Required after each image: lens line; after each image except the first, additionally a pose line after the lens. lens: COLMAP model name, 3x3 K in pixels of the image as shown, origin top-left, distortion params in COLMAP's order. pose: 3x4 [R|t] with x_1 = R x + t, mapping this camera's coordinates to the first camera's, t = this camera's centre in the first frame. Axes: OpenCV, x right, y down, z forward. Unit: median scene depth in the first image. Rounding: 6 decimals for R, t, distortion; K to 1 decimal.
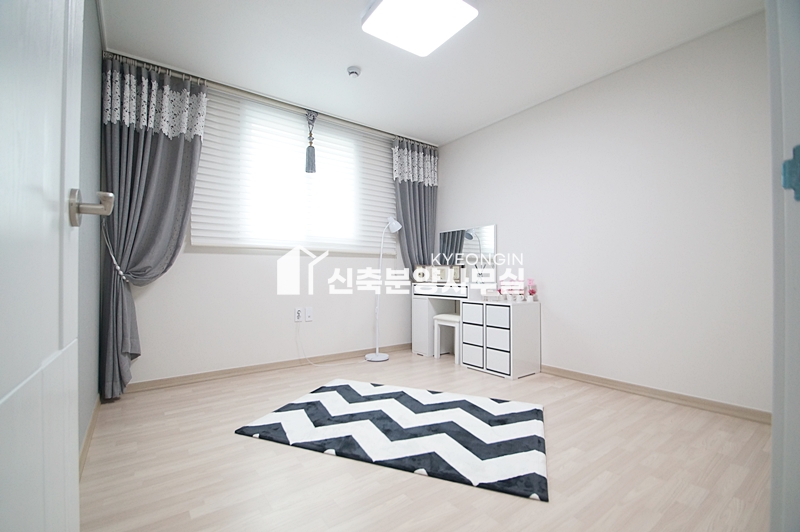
lens RADIAL K [[353.3, 0, 399.4], [0, 353.3, 264.4], [0, 0, 1]] dist [-0.010048, -0.000432]
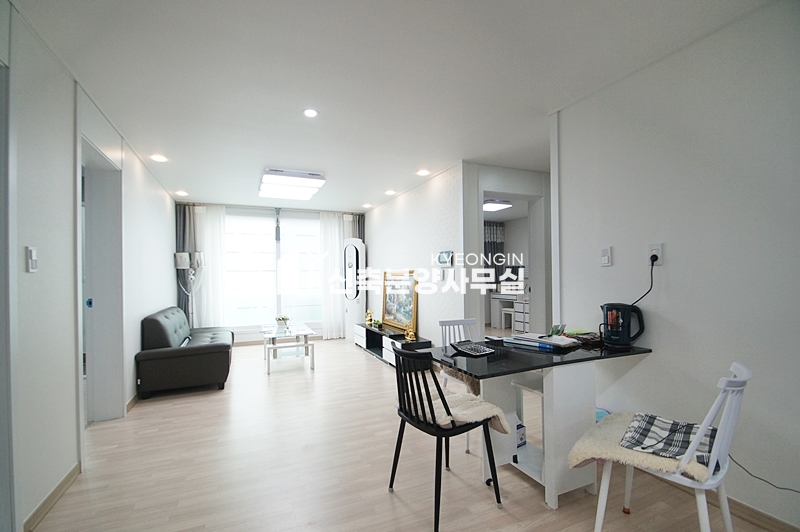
lens RADIAL K [[353.3, 0, 402.4], [0, 353.3, 270.0], [0, 0, 1]] dist [-0.010048, -0.000432]
pose [[0.981292, -0.005989, -0.192431, -0.075234], [0.005268, 0.999977, -0.004259, -0.080138], [0.192452, 0.003165, 0.981301, -1.153264]]
